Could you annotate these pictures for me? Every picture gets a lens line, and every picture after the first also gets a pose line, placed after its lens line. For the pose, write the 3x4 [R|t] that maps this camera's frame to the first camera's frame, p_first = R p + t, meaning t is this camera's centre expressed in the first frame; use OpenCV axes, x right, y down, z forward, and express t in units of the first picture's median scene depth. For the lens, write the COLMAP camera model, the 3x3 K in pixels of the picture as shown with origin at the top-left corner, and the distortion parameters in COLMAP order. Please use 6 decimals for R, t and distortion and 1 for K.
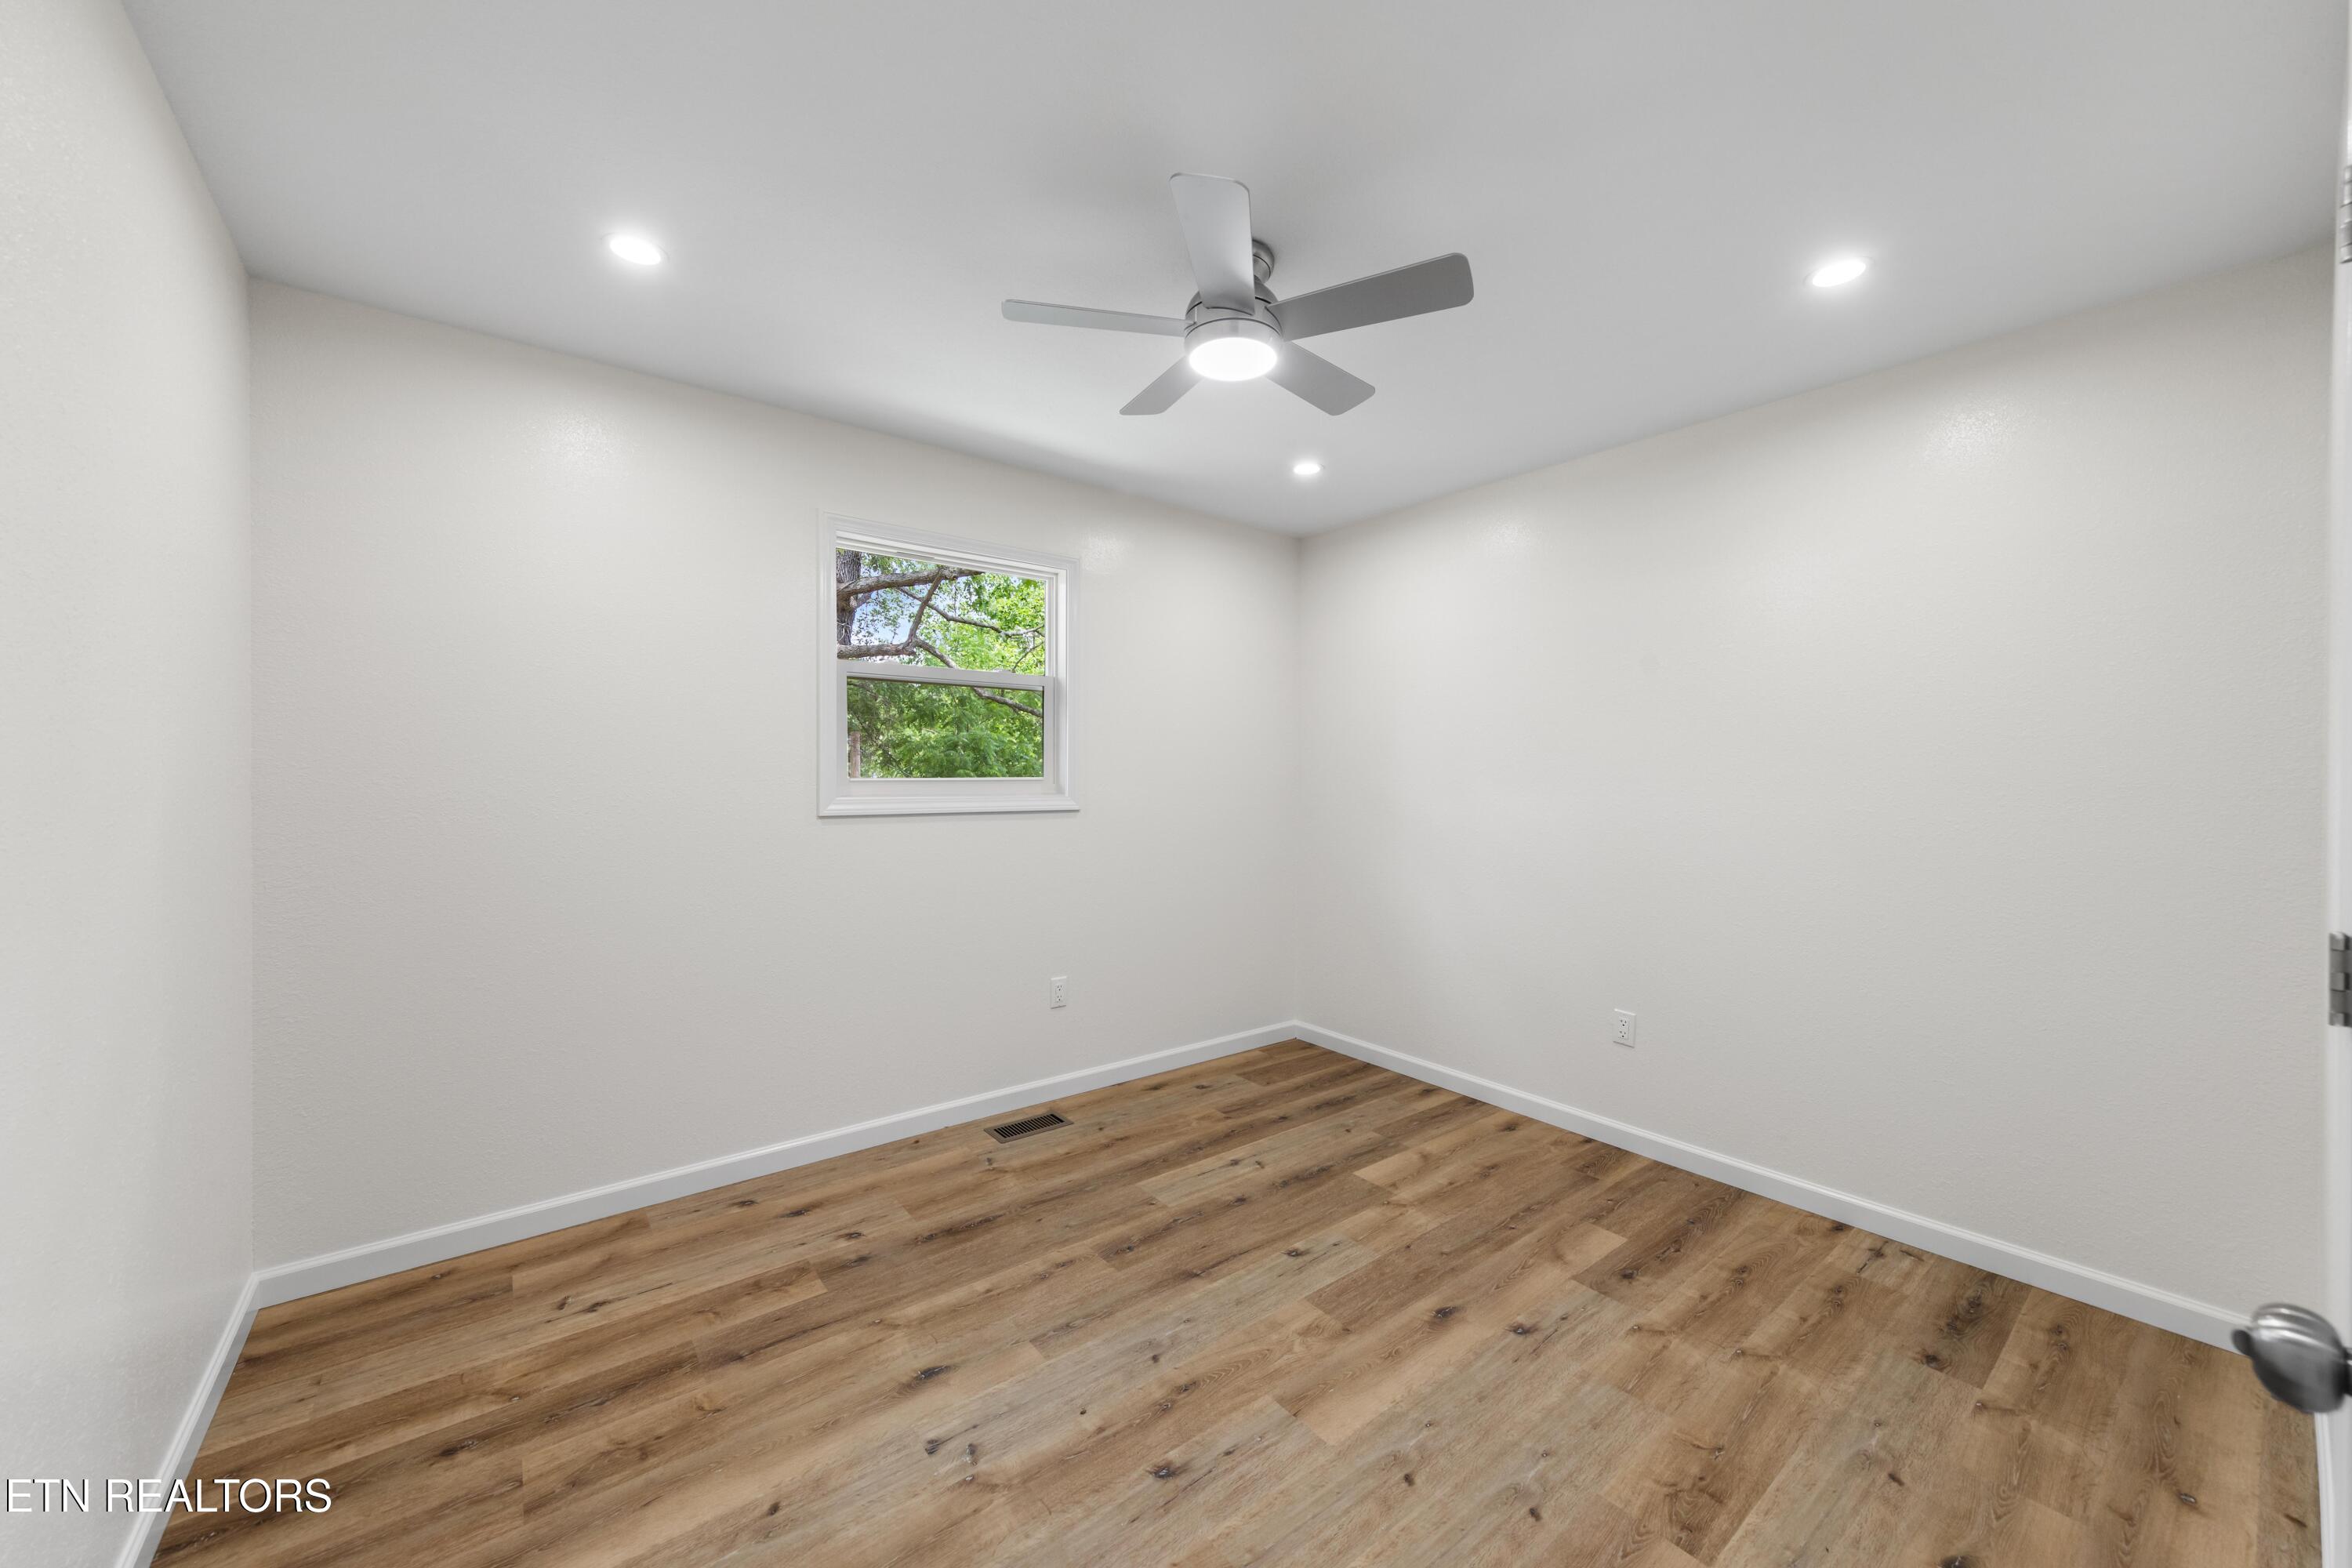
lens RADIAL K [[891.5, 0, 1185.7], [0, 891.5, 773.1], [0, 0, 1]] dist [0.002862, -0.000210]
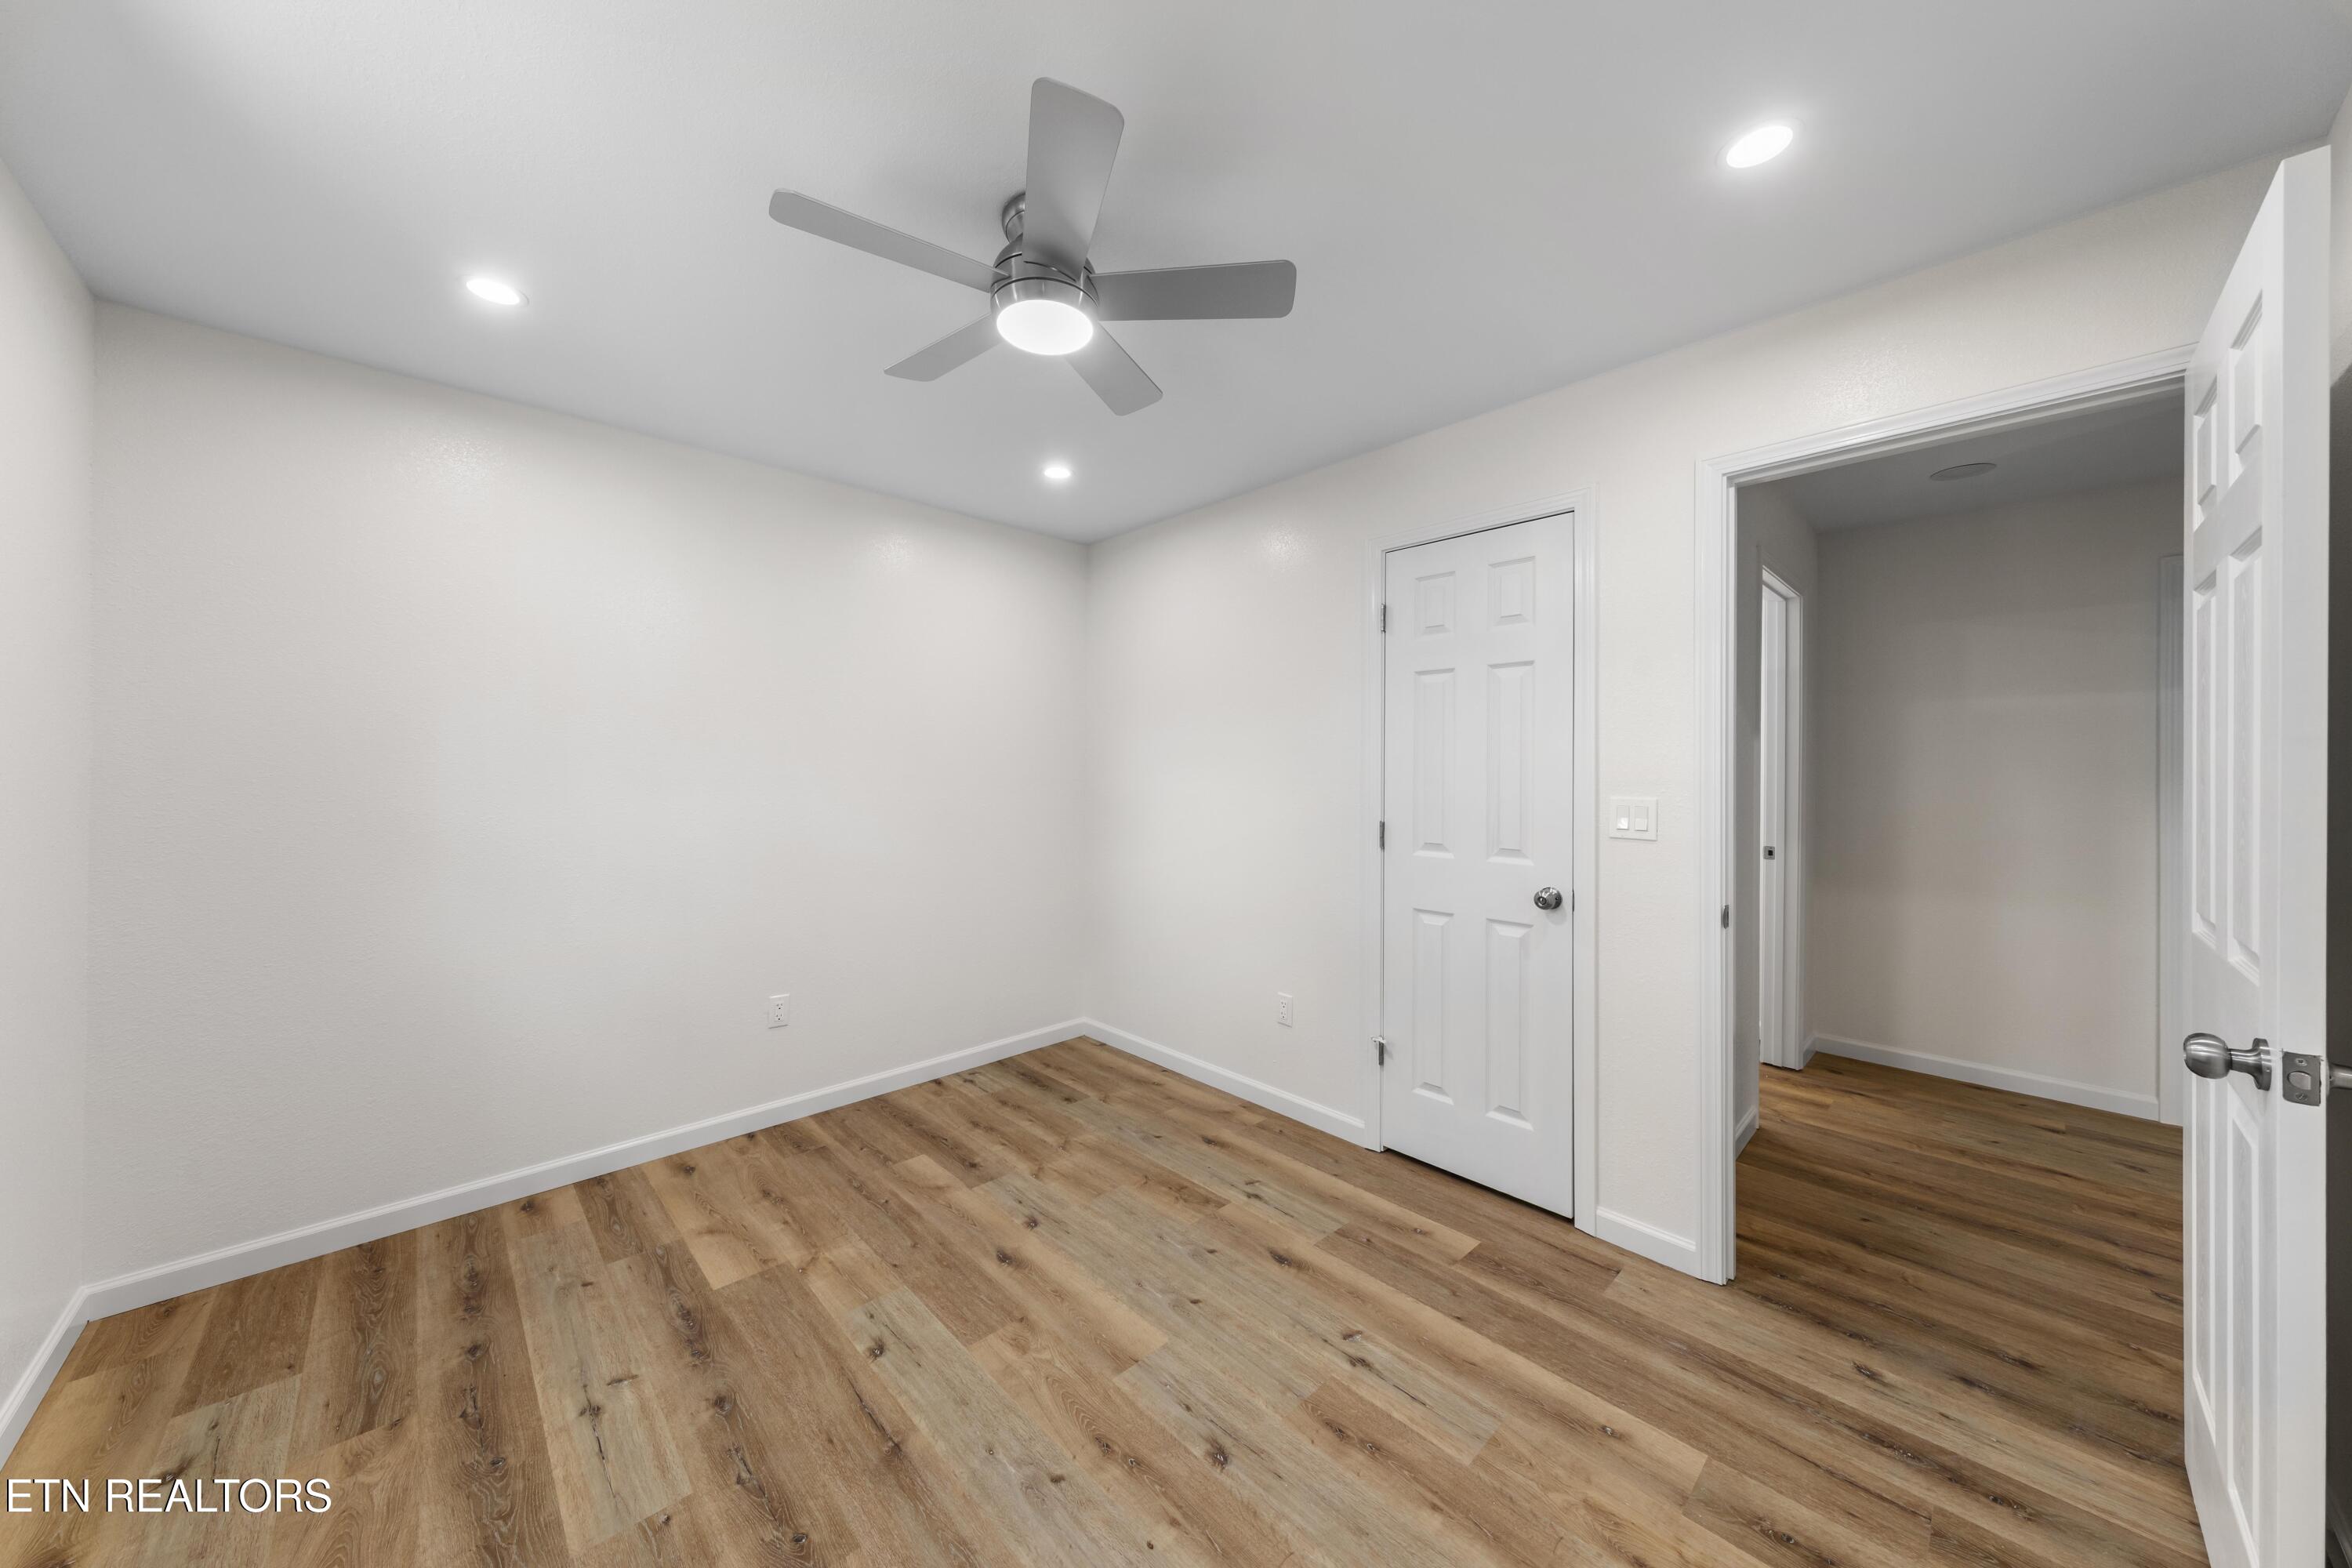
lens RADIAL K [[790.3, 0, 1173.3], [0, 790.3, 765.6], [0, 0, 1]] dist [0.001045, -0.000033]
pose [[-0.093872, -0.001124, 0.995584, -0.714192], [0.001633, 0.999998, 0.001283, -0.017035], [-0.995583, 0.001746, -0.093869, 0.871066]]
